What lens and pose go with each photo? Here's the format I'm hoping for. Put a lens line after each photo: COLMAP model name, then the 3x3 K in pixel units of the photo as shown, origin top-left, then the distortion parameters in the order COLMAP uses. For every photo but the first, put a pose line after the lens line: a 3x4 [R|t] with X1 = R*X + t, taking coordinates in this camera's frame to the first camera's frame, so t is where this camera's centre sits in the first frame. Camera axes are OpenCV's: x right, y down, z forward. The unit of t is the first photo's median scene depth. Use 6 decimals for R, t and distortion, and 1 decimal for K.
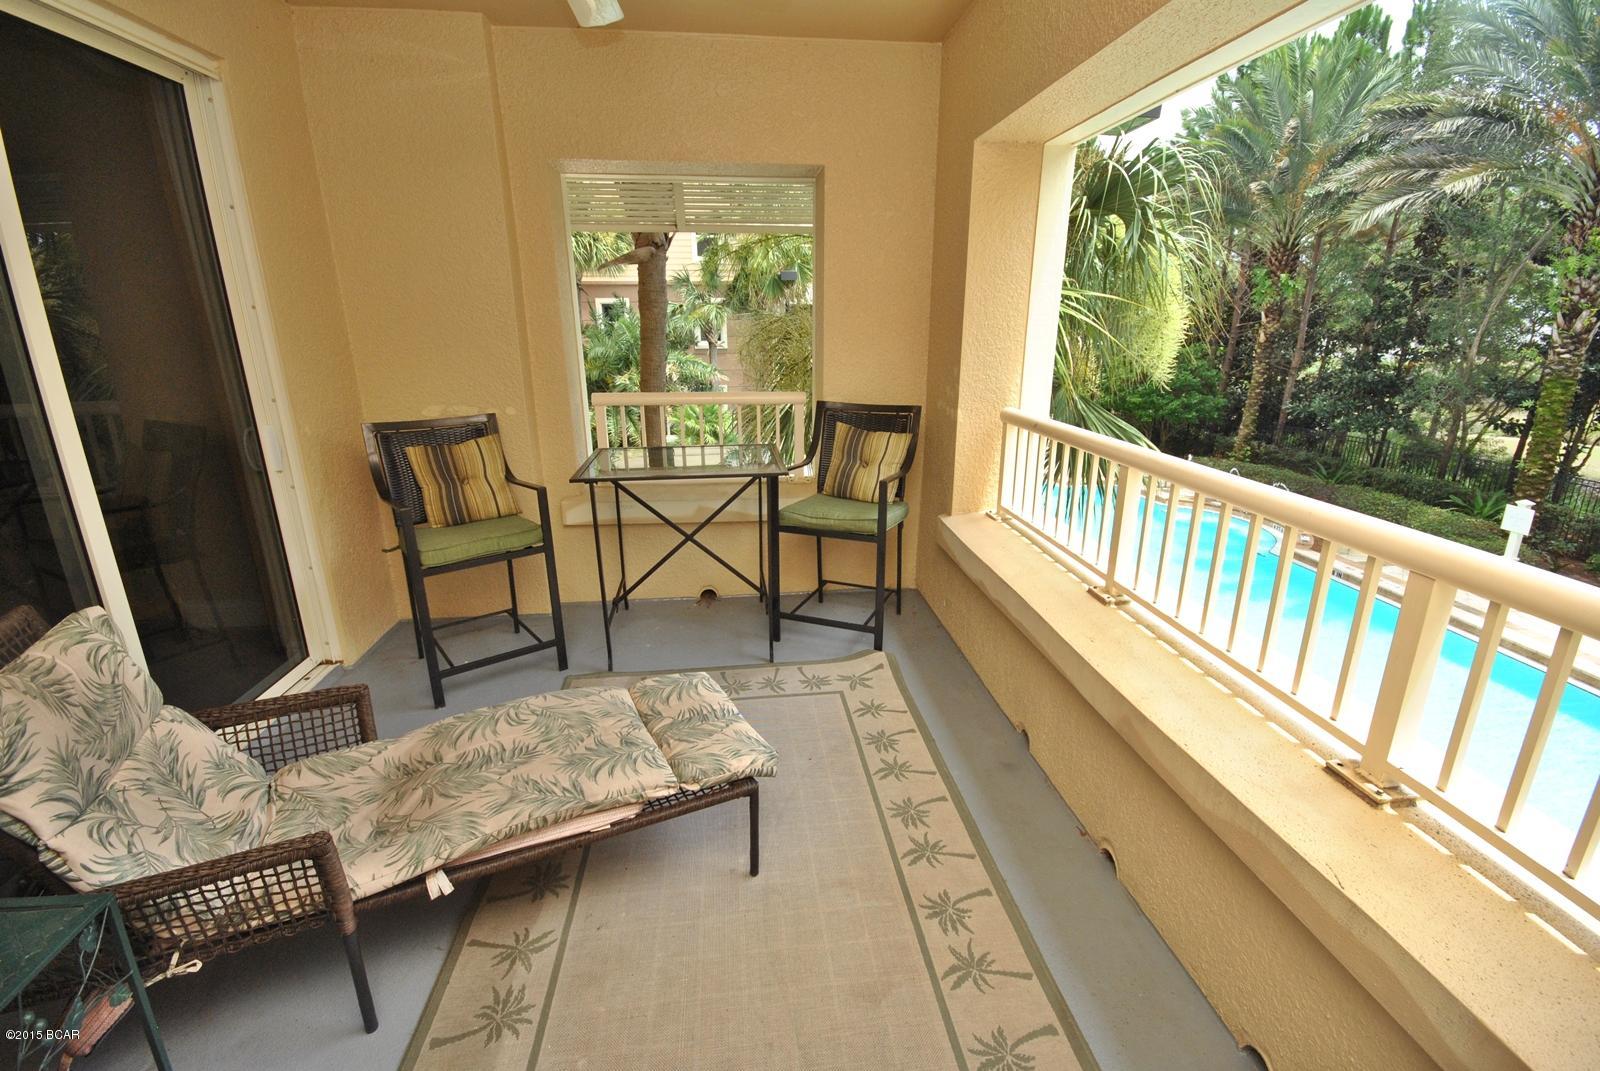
lens RADIAL K [[704.2, 0, 806.4], [0, 704.2, 528.4], [0, 0, 1]] dist [0.008210, -0.010087]
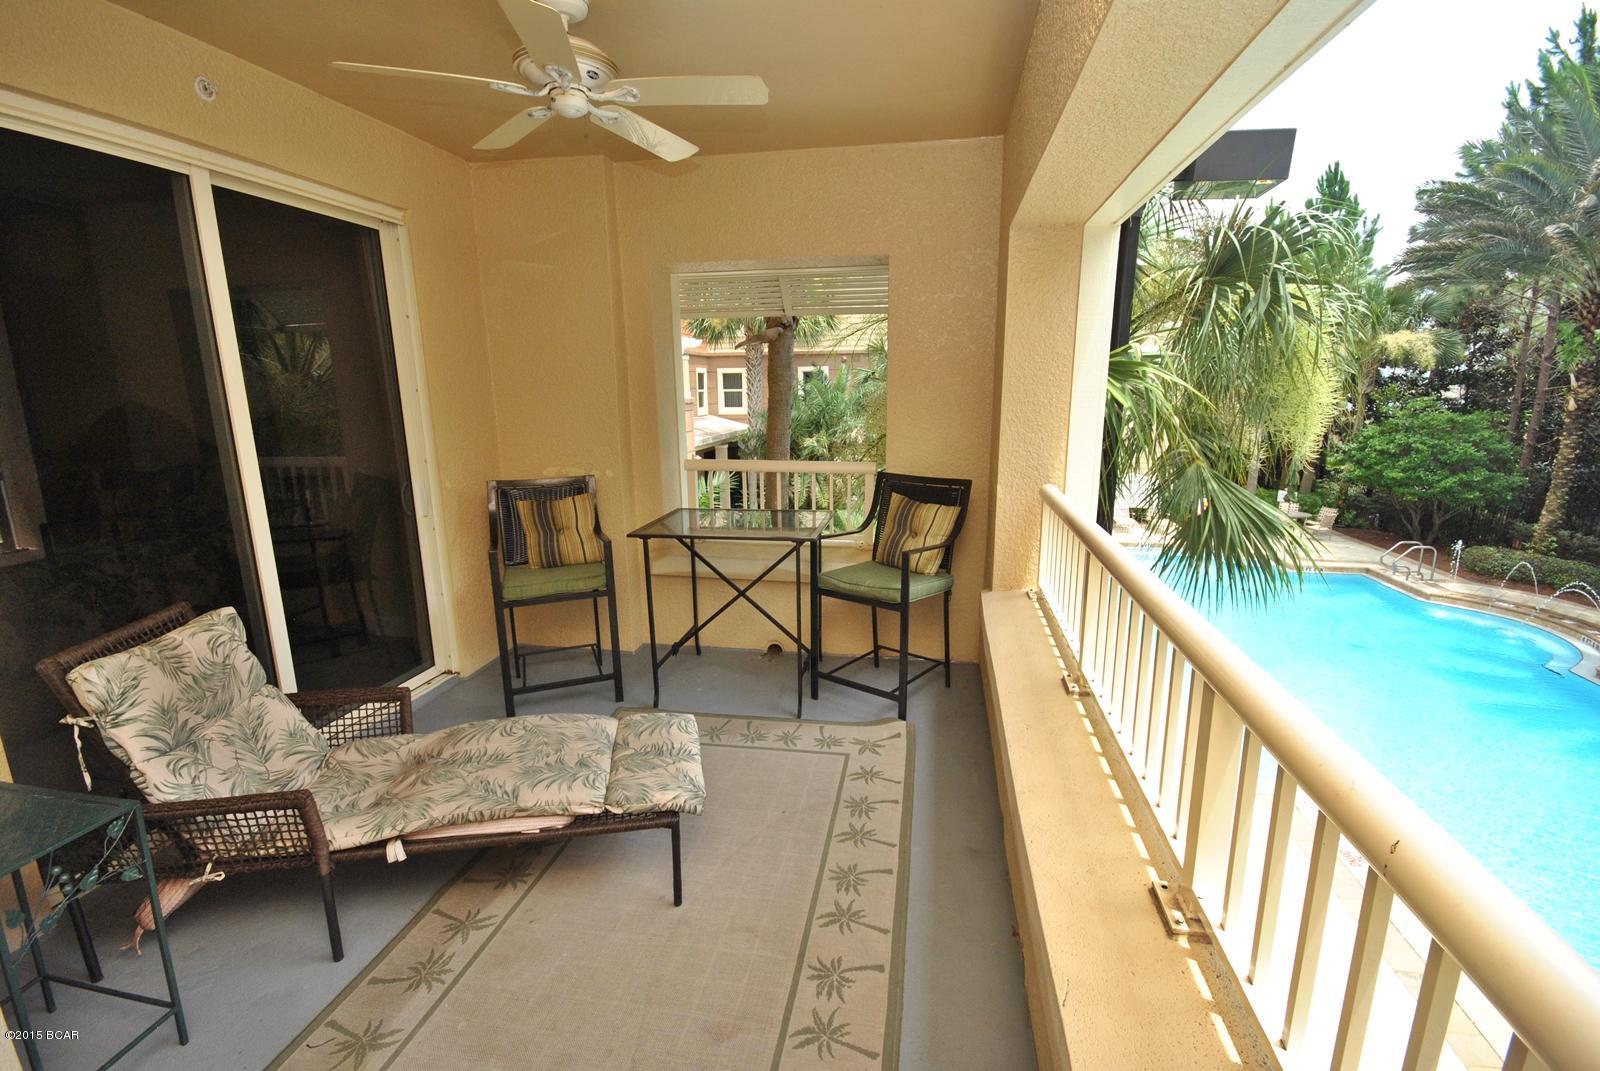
lens RADIAL K [[704.2, 0, 810.9], [0, 704.2, 532.2], [0, 0, 1]] dist [0.008210, -0.010087]
pose [[0.959310, 0.051795, -0.277563, 0.241505], [-0.074066, 0.994768, -0.070355, -0.012272], [0.272467, 0.088051, 0.958128, -0.022882]]
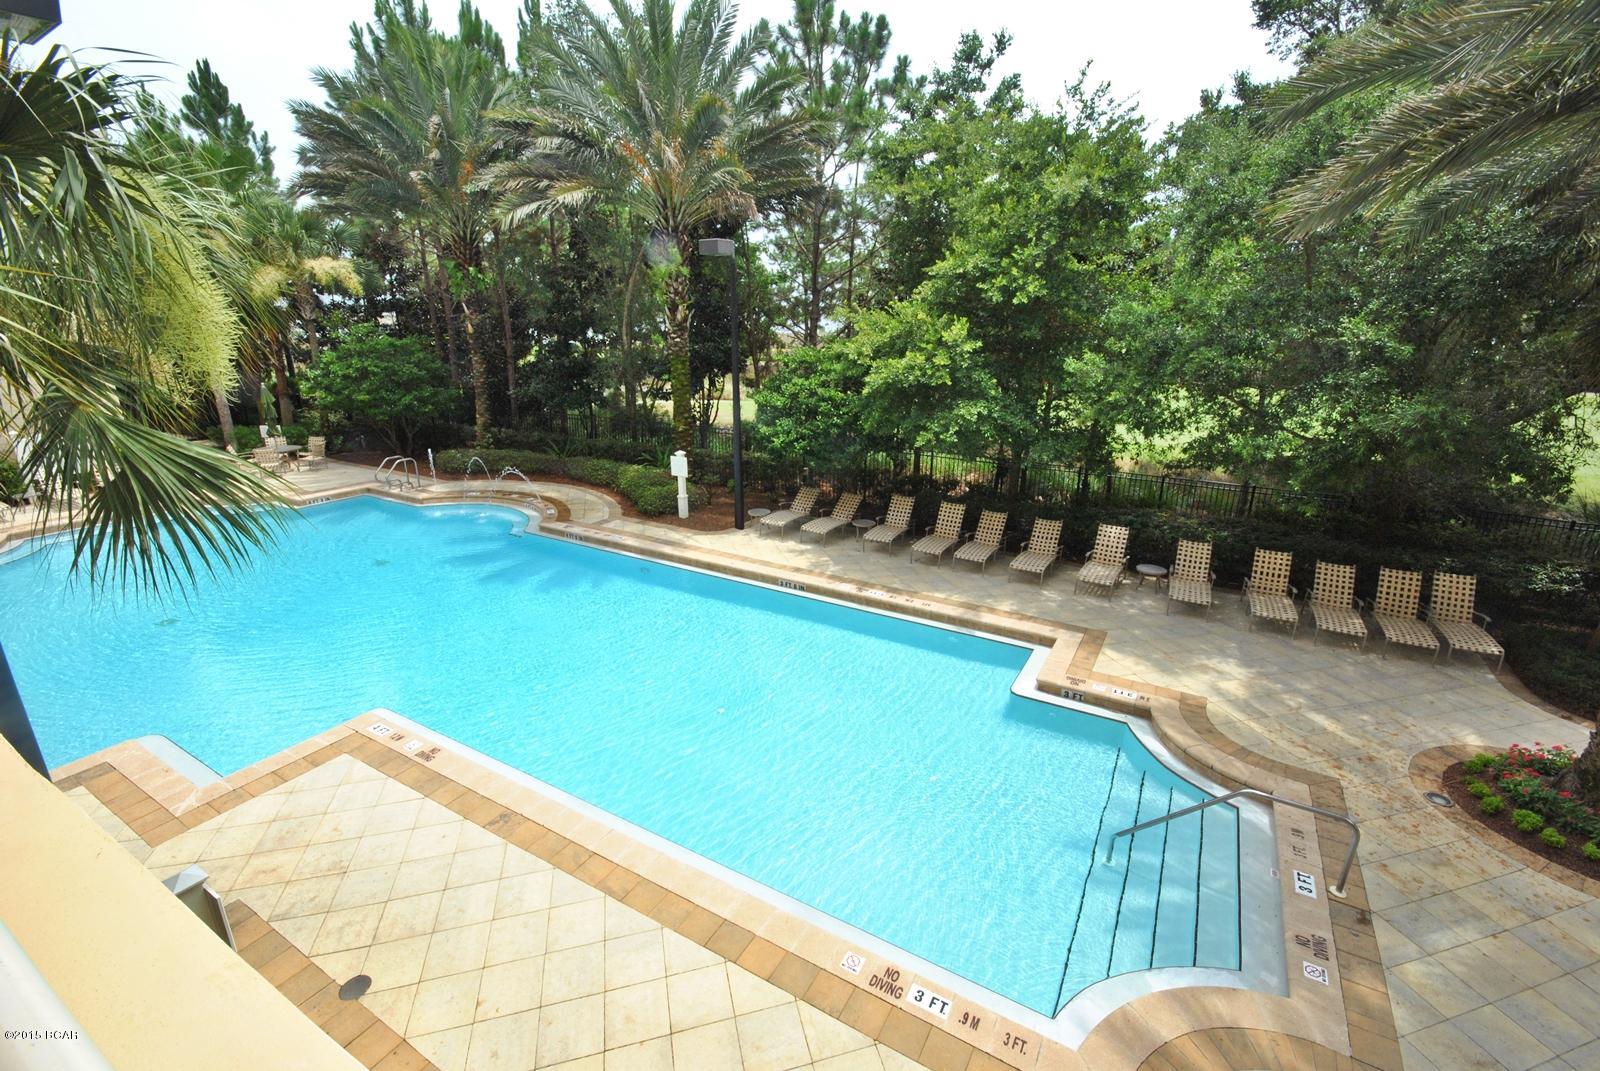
lens RADIAL K [[704.2, 0, 804.6], [0, 704.2, 533.1], [0, 0, 1]] dist [0.008210, -0.010087]
pose [[0.580013, -0.233572, 0.780403, 0.376222], [0.219326, 0.967411, 0.126536, -0.027482], [-0.784526, 0.097770, 0.612340, 0.087339]]
